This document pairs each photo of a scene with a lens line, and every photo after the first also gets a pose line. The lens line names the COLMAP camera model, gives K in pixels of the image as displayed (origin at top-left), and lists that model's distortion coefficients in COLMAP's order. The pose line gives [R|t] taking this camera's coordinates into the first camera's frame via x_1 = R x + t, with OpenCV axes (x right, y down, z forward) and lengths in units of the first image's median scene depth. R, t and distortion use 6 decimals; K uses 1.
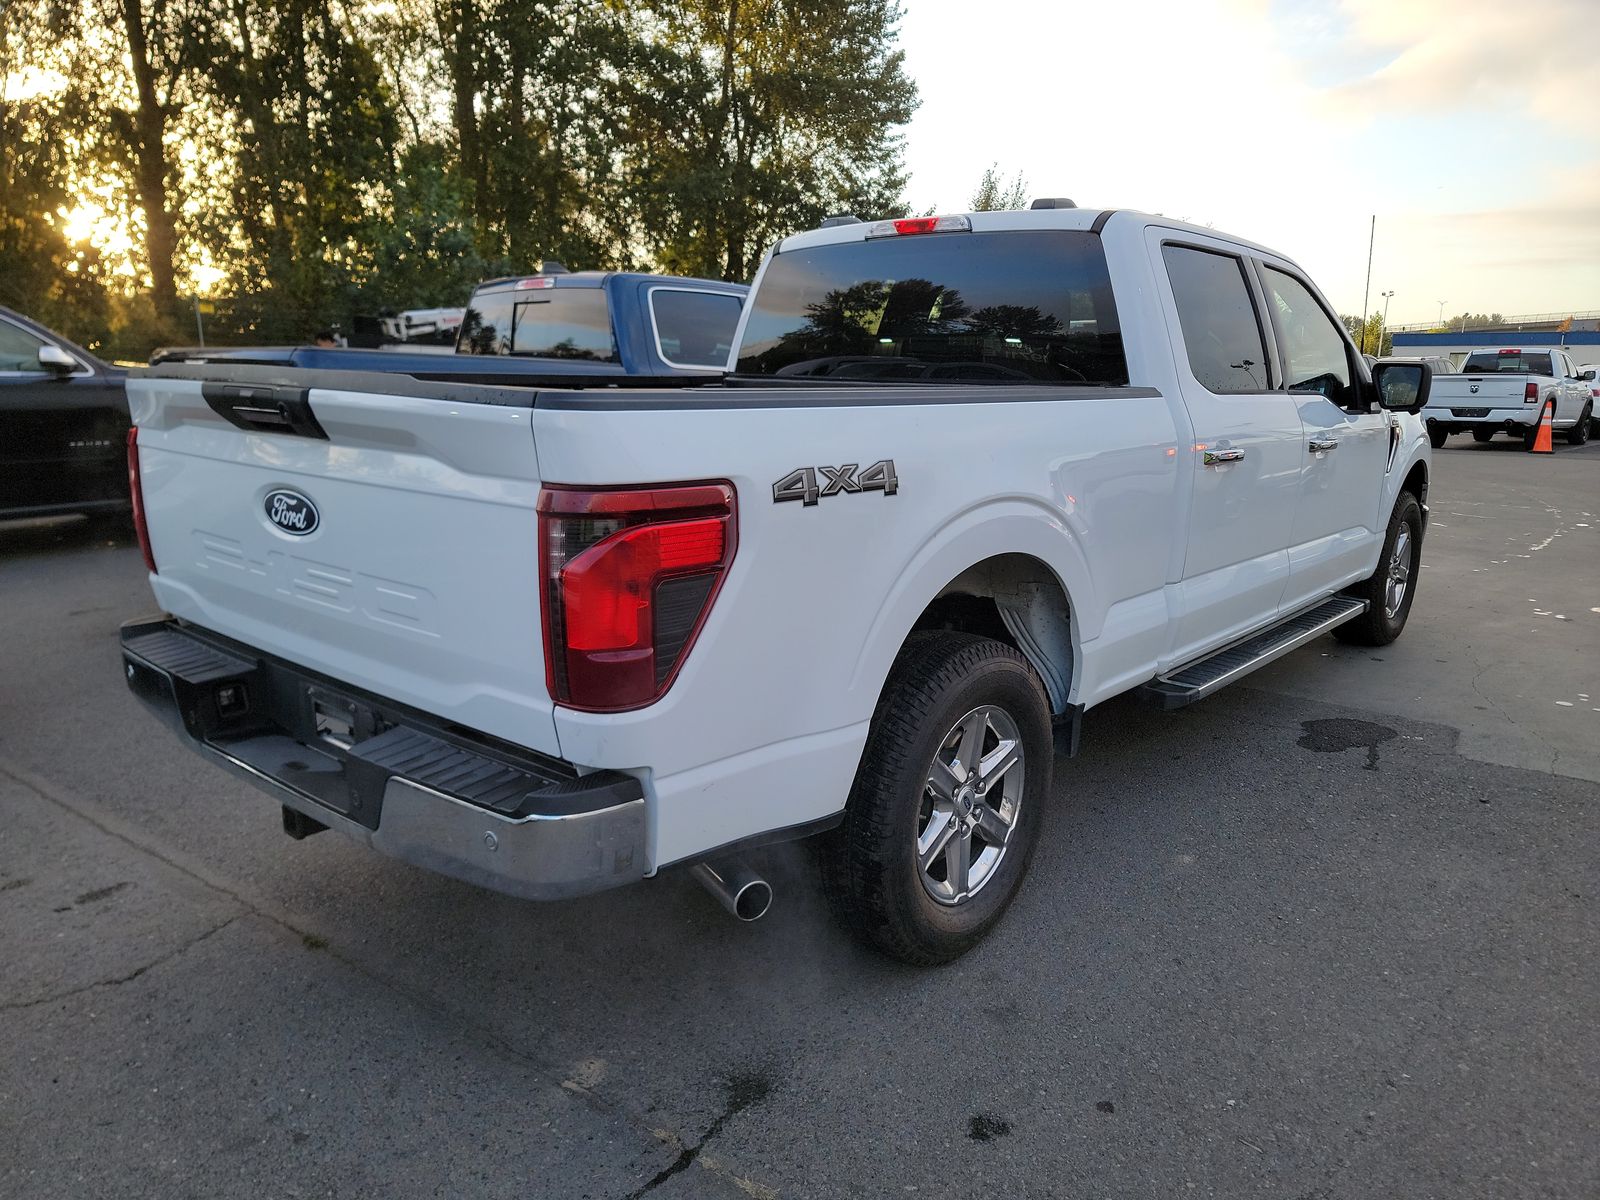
lens RADIAL K [[1117.0, 0, 800.0], [0, 1117.0, 600.0], [0, 0, 1]] dist [0.064563, 0.000102]
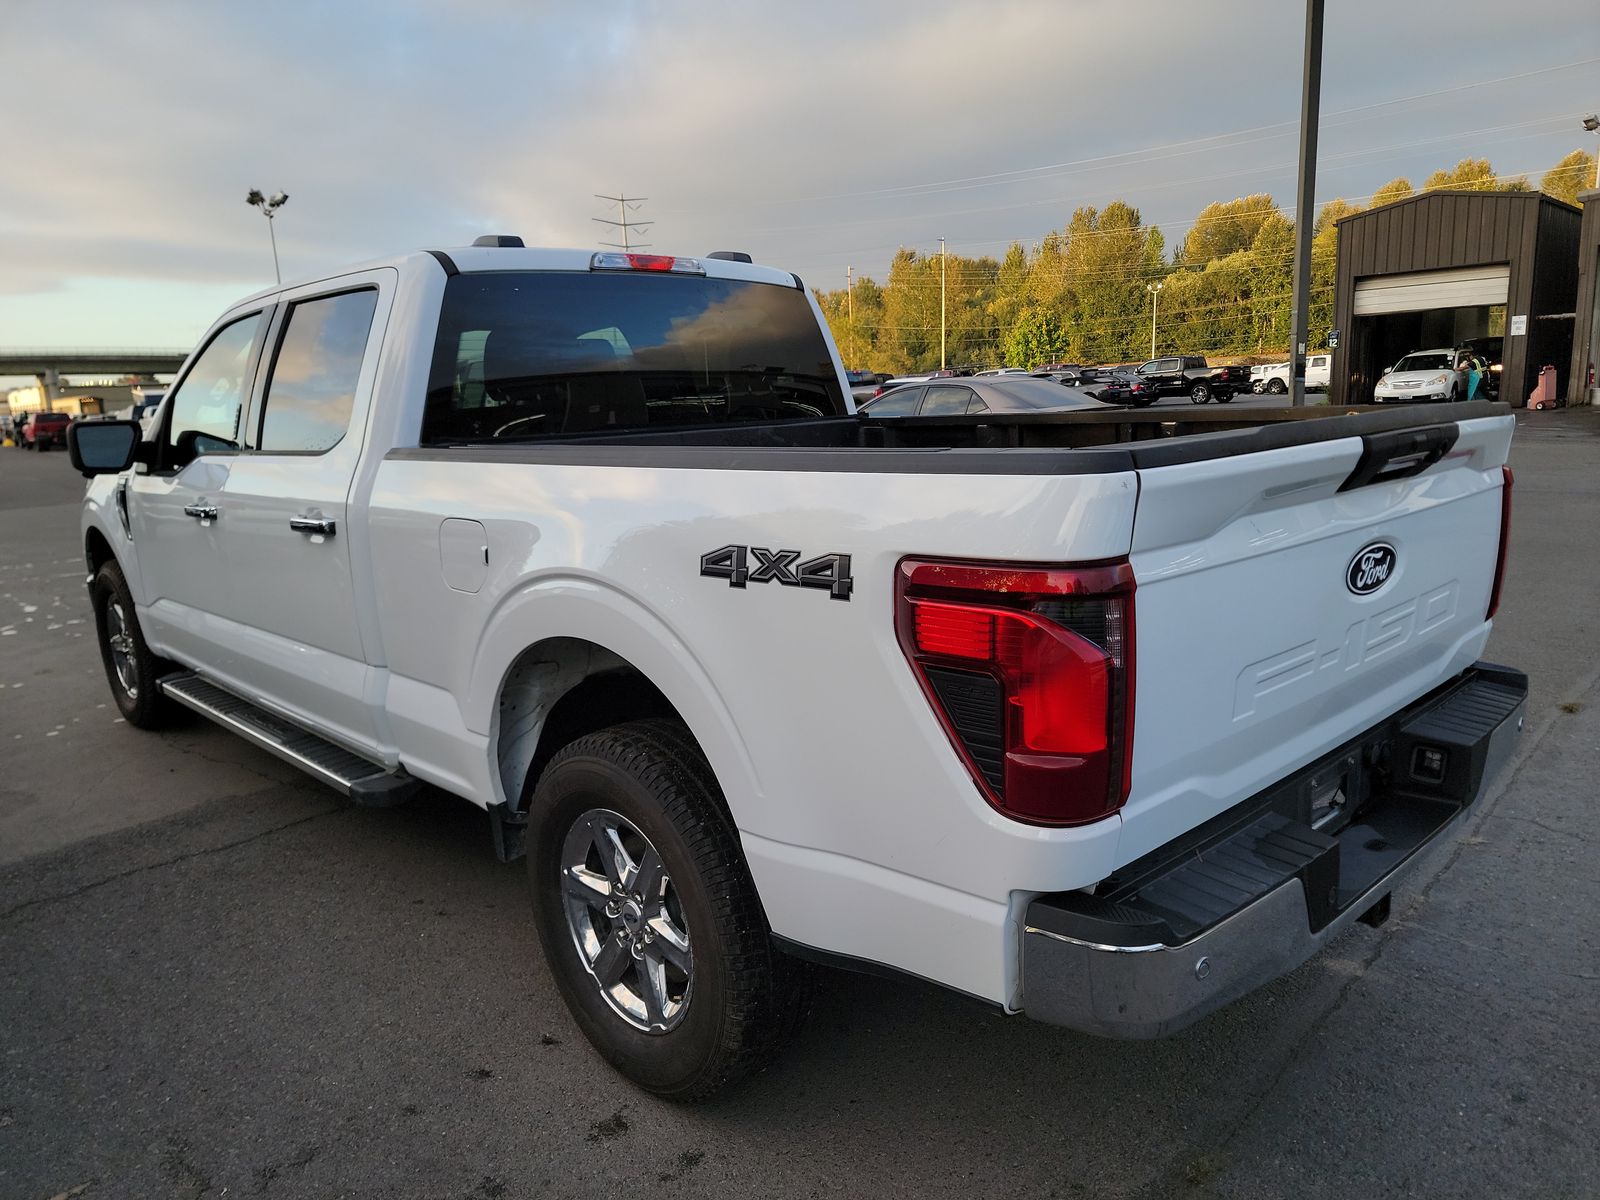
lens RADIAL K [[1117.0, 0, 800.0], [0, 1117.0, 600.0], [0, 0, 1]] dist [0.064563, 0.000102]
pose [[0.100279, -0.206175, 0.973363, -1.342018], [0.246773, 0.952881, 0.176413, -0.316053], [-0.963871, 0.222510, 0.146432, 1.278474]]
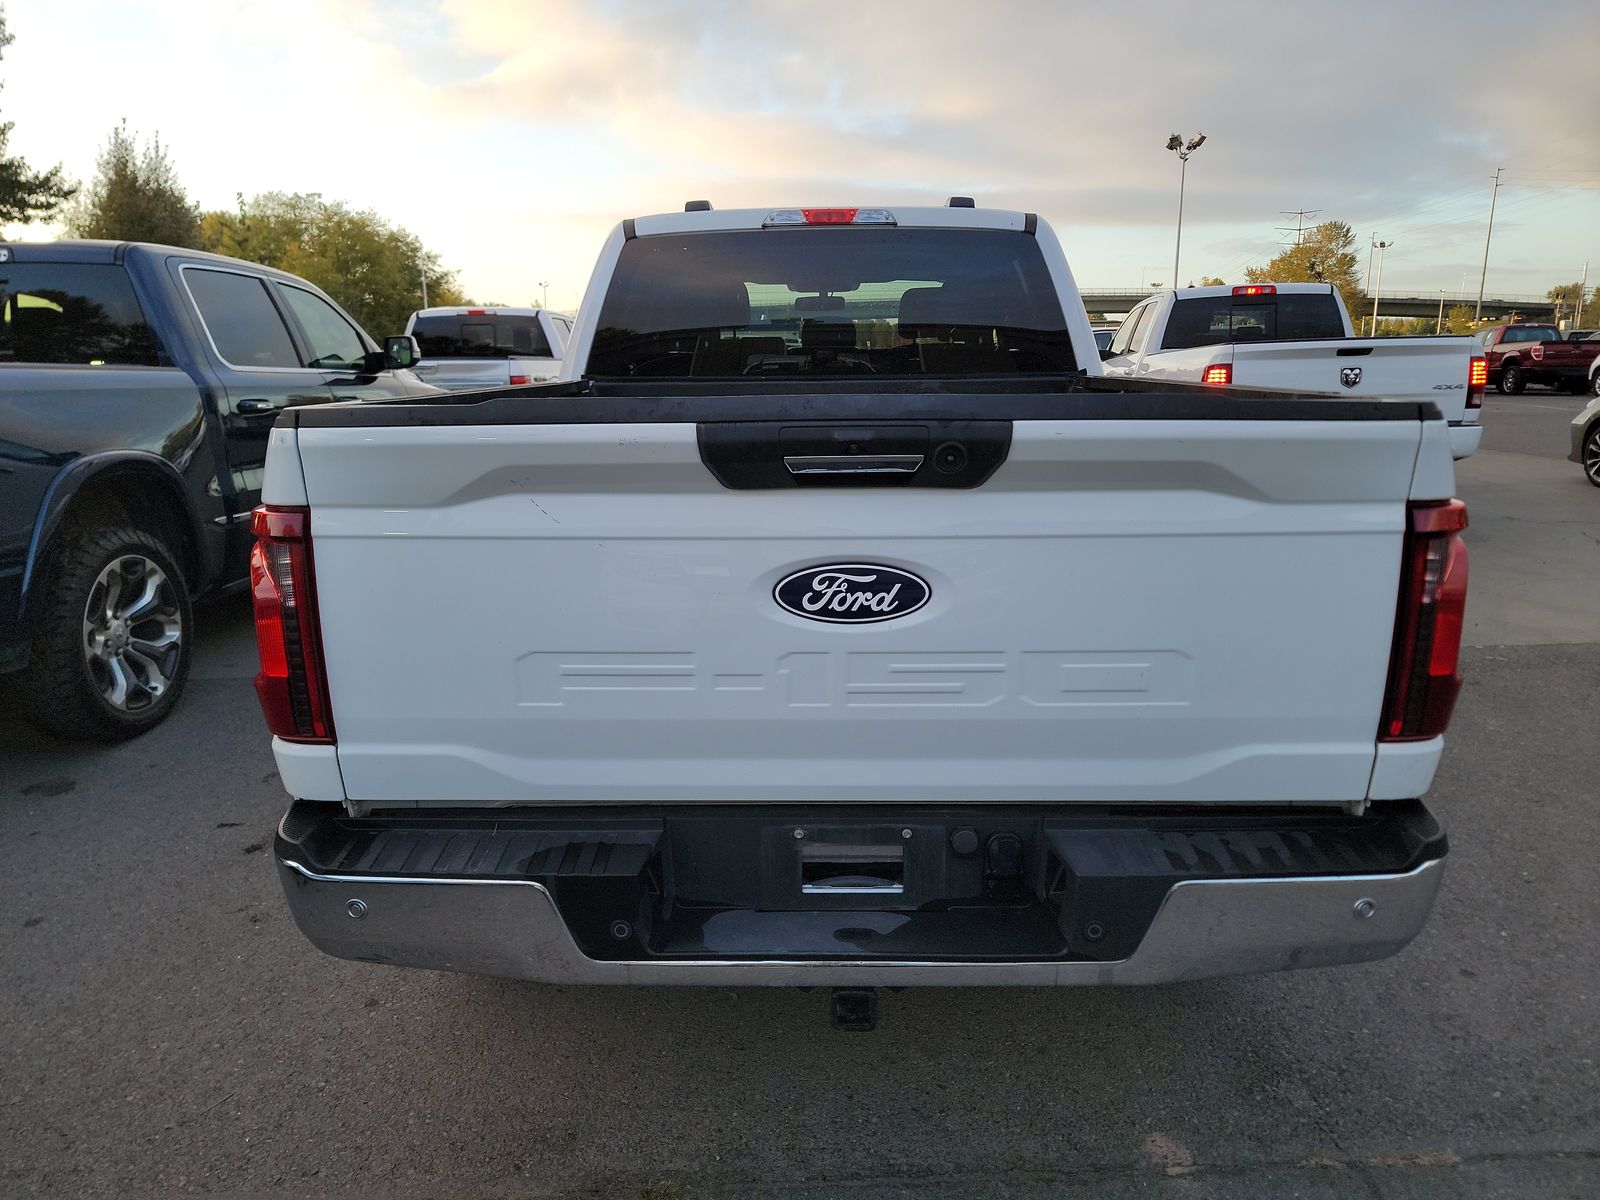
lens RADIAL K [[1124.4, 0, 790.7], [0, 1124.4, 590.8], [0, 0, 1]] dist [0.057658, -0.057882]
pose [[0.767578, -0.156701, 0.621506, -0.907216], [0.152590, 0.986451, 0.060263, -0.125660], [-0.622528, 0.048579, 0.781088, 0.446527]]
